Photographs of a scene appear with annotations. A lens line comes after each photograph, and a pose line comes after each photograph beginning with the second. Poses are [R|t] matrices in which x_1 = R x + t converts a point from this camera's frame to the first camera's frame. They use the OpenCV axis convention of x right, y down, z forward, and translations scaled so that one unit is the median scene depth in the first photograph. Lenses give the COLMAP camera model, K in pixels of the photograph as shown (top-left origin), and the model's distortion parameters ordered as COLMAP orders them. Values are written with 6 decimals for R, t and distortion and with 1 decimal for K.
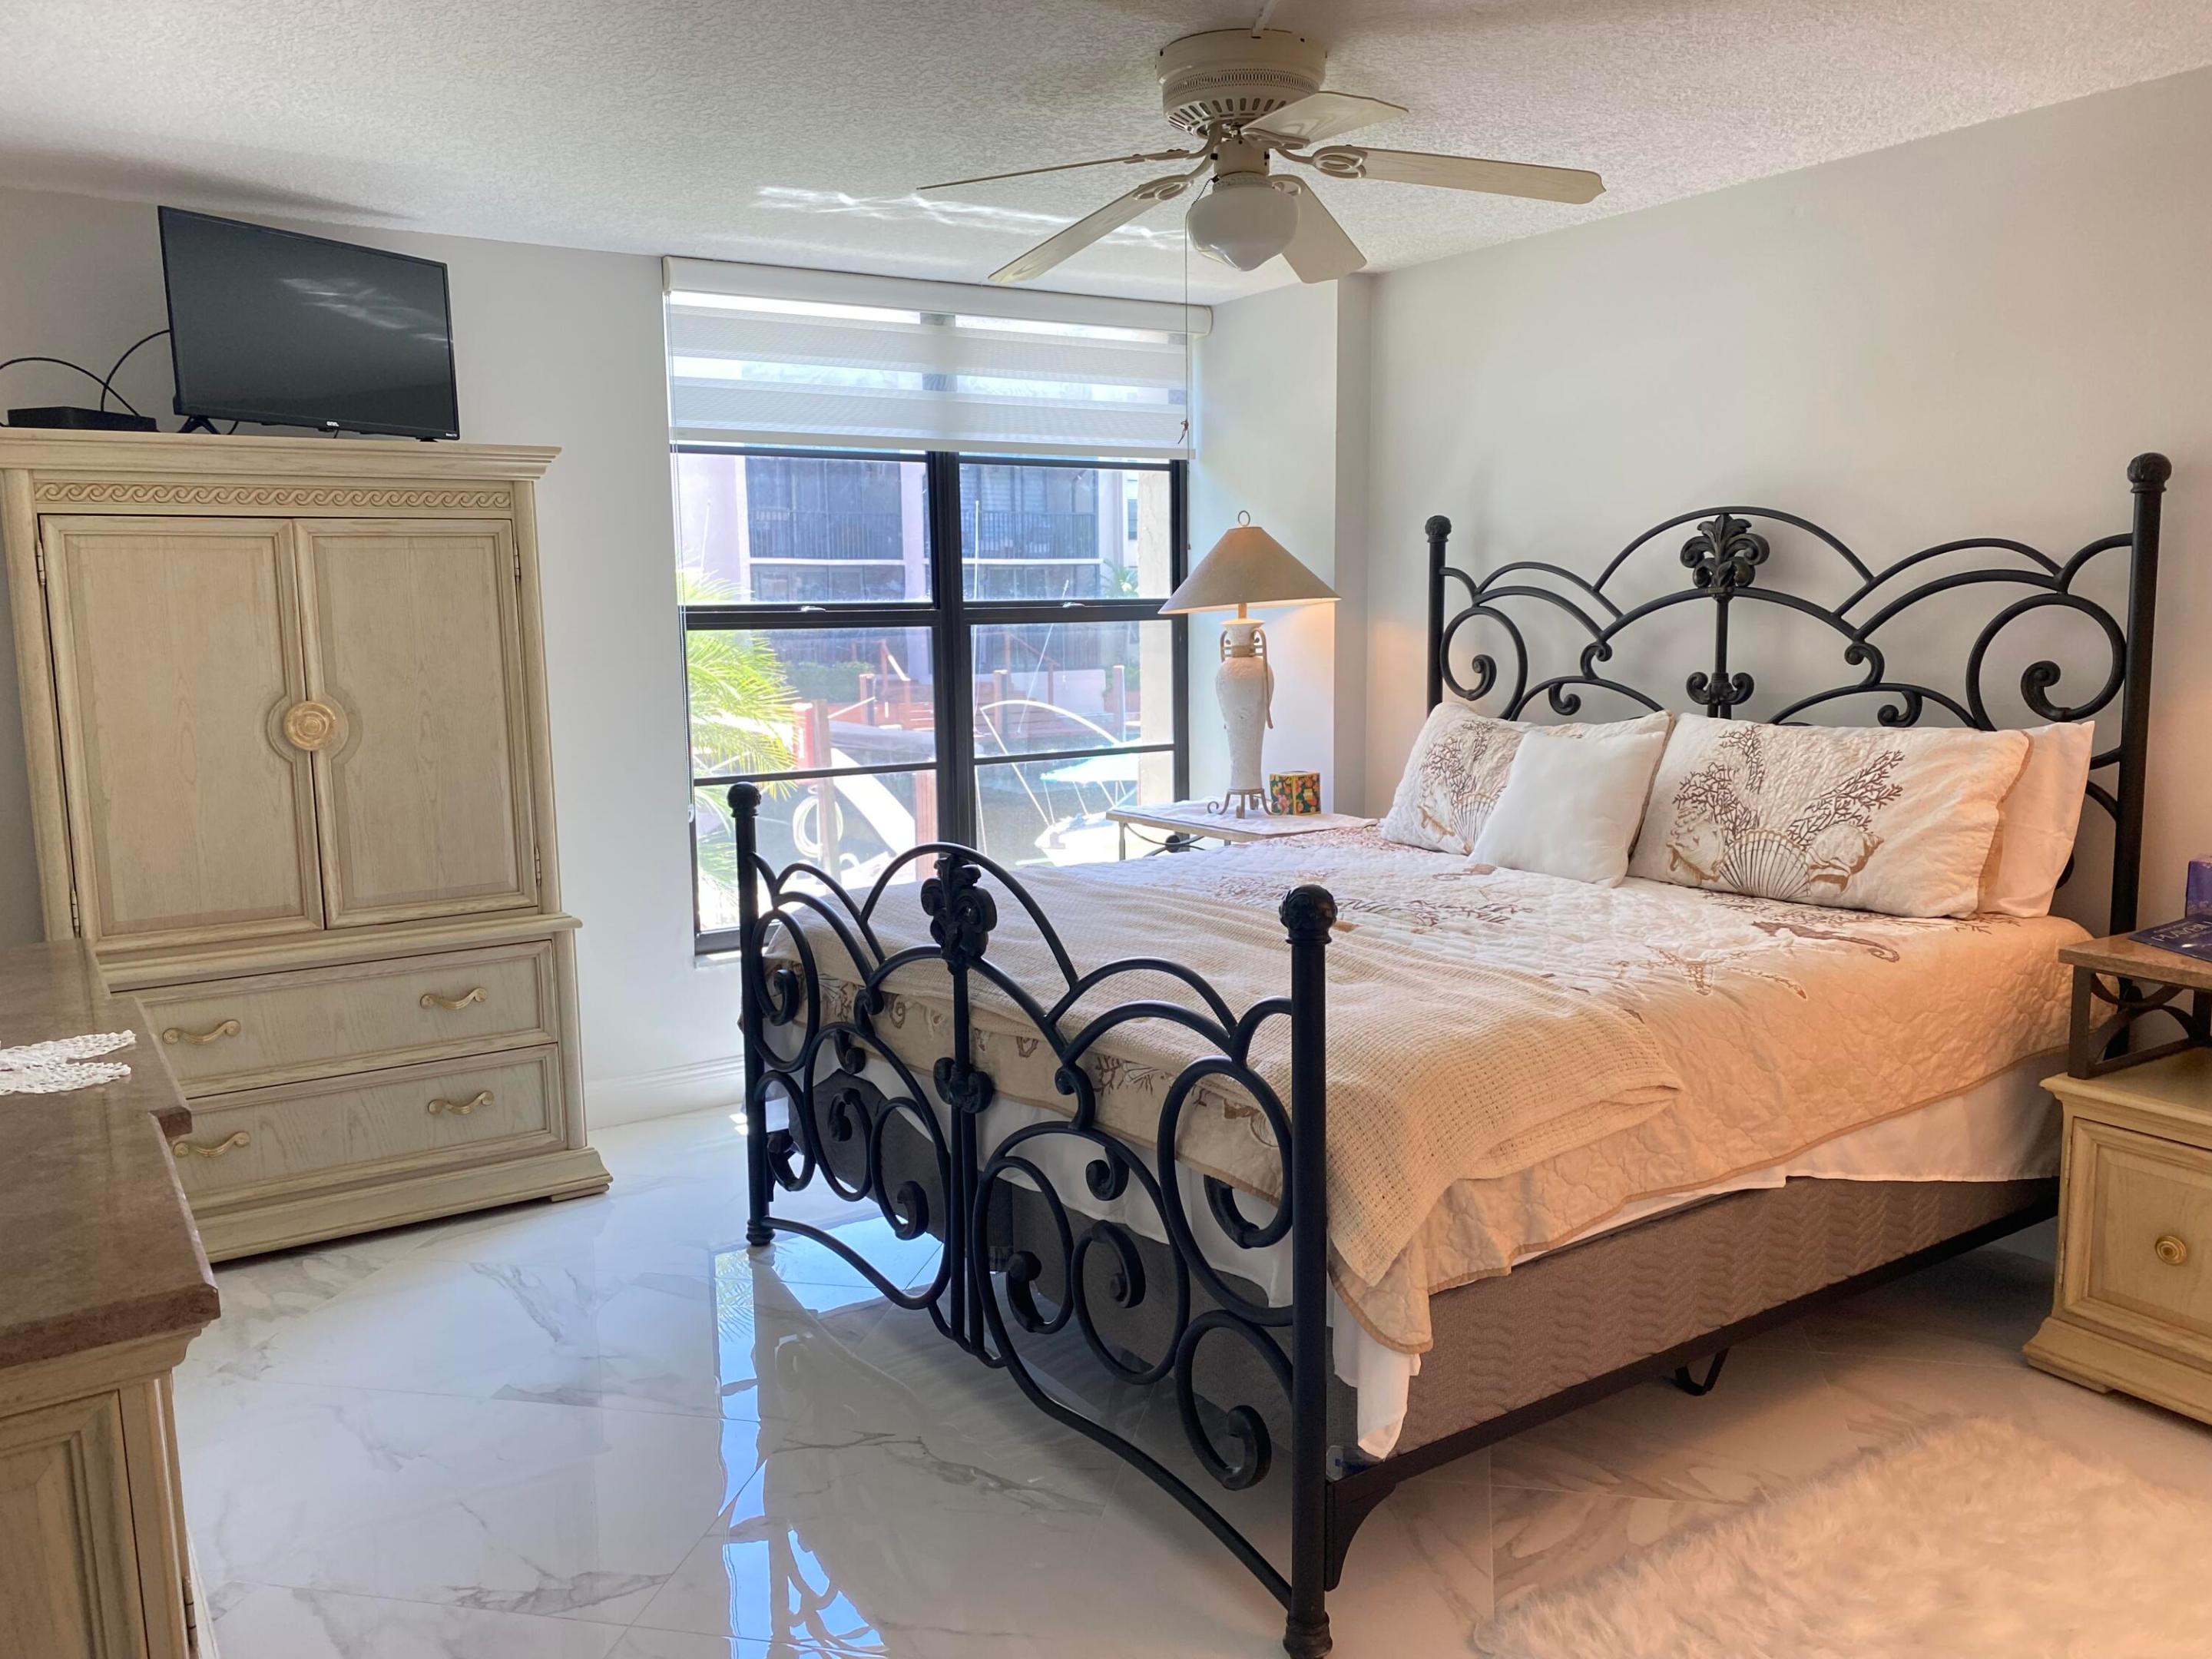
lens RADIAL K [[1660.3, 0, 1103.5], [0, 1660.3, 837.4], [0, 0, 1]] dist [0.053498, -0.040630]
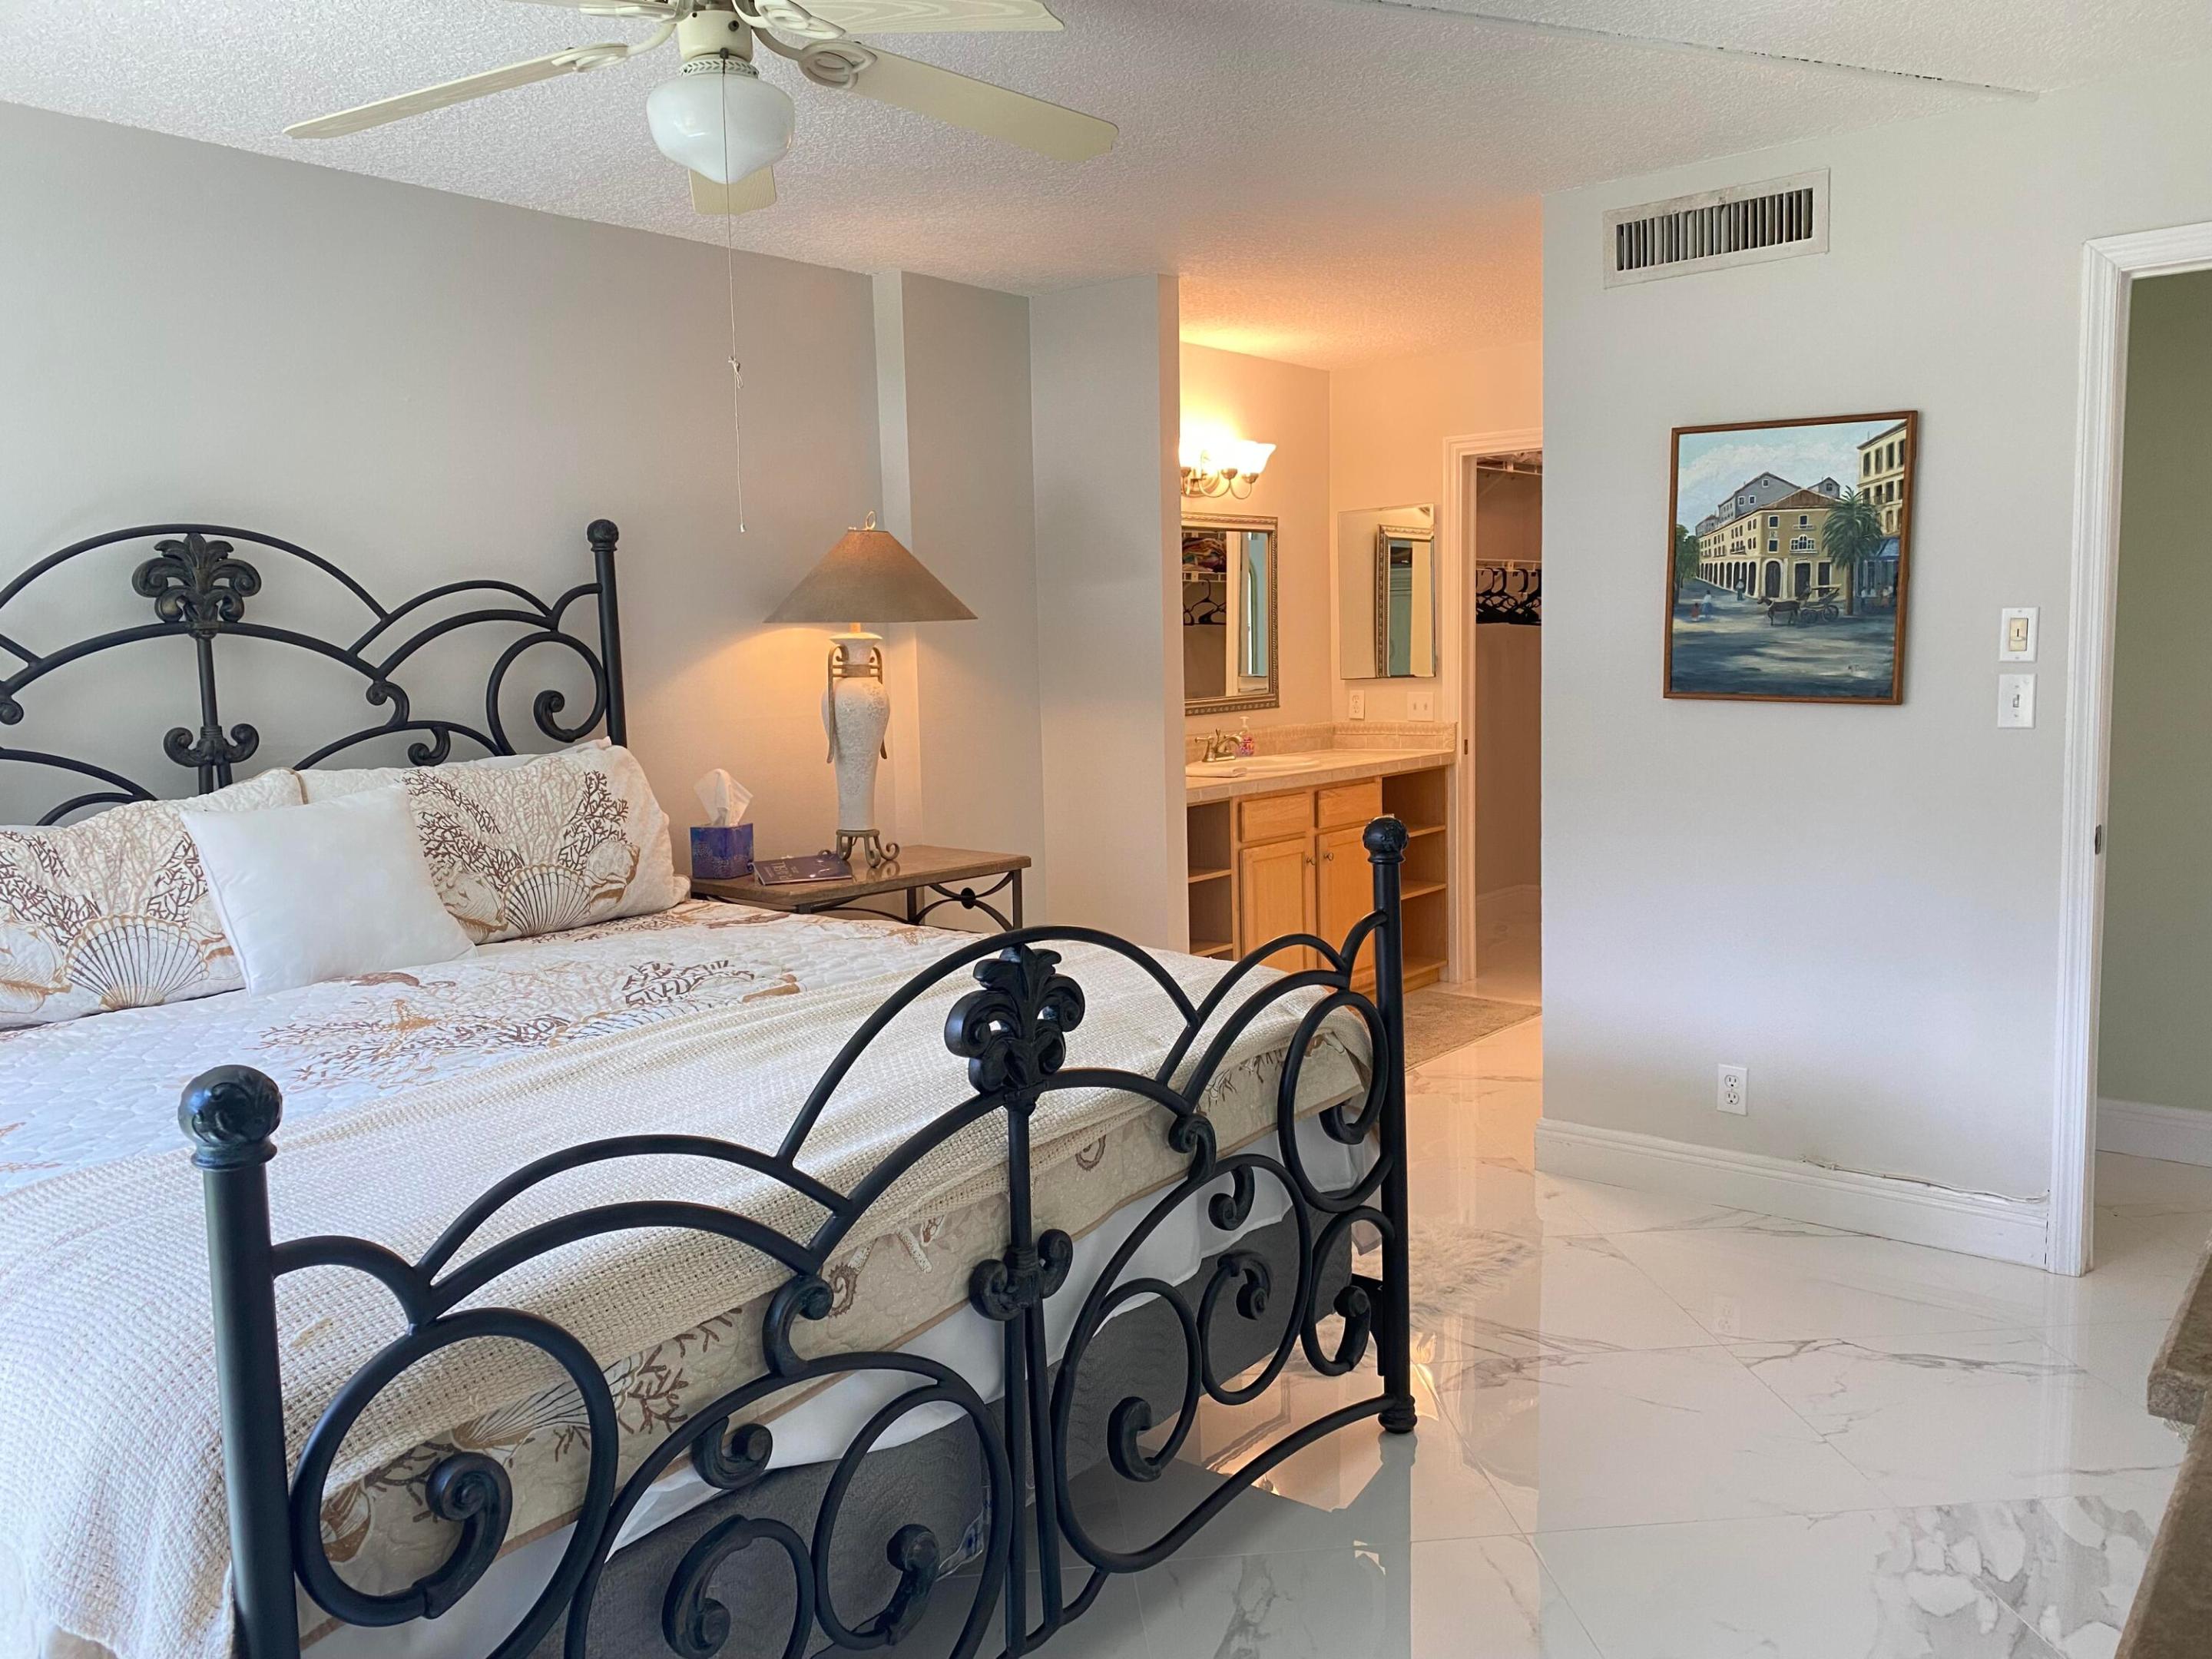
lens RADIAL K [[1660.3, 0, 1107.9], [0, 1660.3, 836.2], [0, 0, 1]] dist [0.053498, -0.040630]
pose [[-0.283317, -0.094138, 0.954395, -0.608898], [0.162907, 0.975984, 0.144628, -0.103938], [-0.945089, 0.196453, -0.261177, 0.901776]]
